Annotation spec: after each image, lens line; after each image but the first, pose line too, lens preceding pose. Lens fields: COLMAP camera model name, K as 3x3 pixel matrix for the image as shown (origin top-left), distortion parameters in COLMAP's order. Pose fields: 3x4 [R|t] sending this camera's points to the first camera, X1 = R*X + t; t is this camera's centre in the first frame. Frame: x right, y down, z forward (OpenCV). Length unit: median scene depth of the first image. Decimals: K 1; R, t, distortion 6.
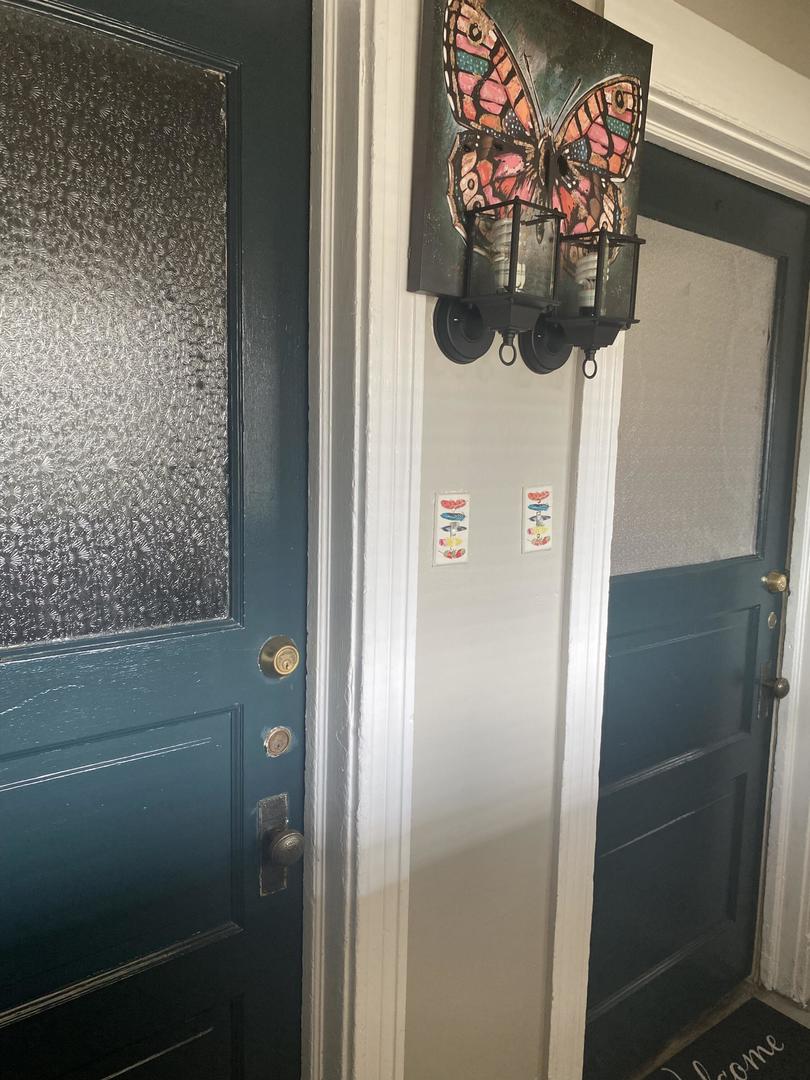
lens RADIAL K [[821.5, 0, 410.0], [0, 821.5, 544.2], [0, 0, 1]] dist [0.007818, -0.018998]
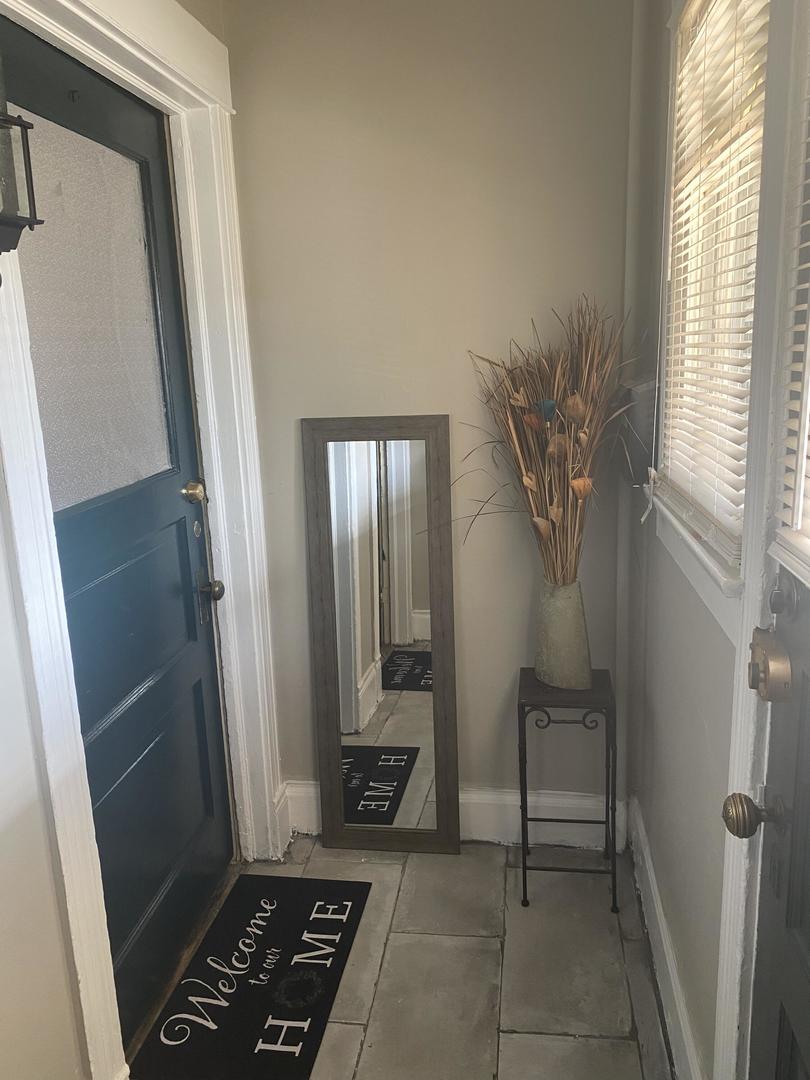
lens RADIAL K [[821.5, 0, 407.3], [0, 821.5, 532.9], [0, 0, 1]] dist [0.007818, -0.018998]
pose [[0.710942, -0.204227, 0.672944, -0.067103], [0.144095, 0.978905, 0.144849, -0.014188], [-0.688330, -0.006012, 0.725373, 0.073149]]
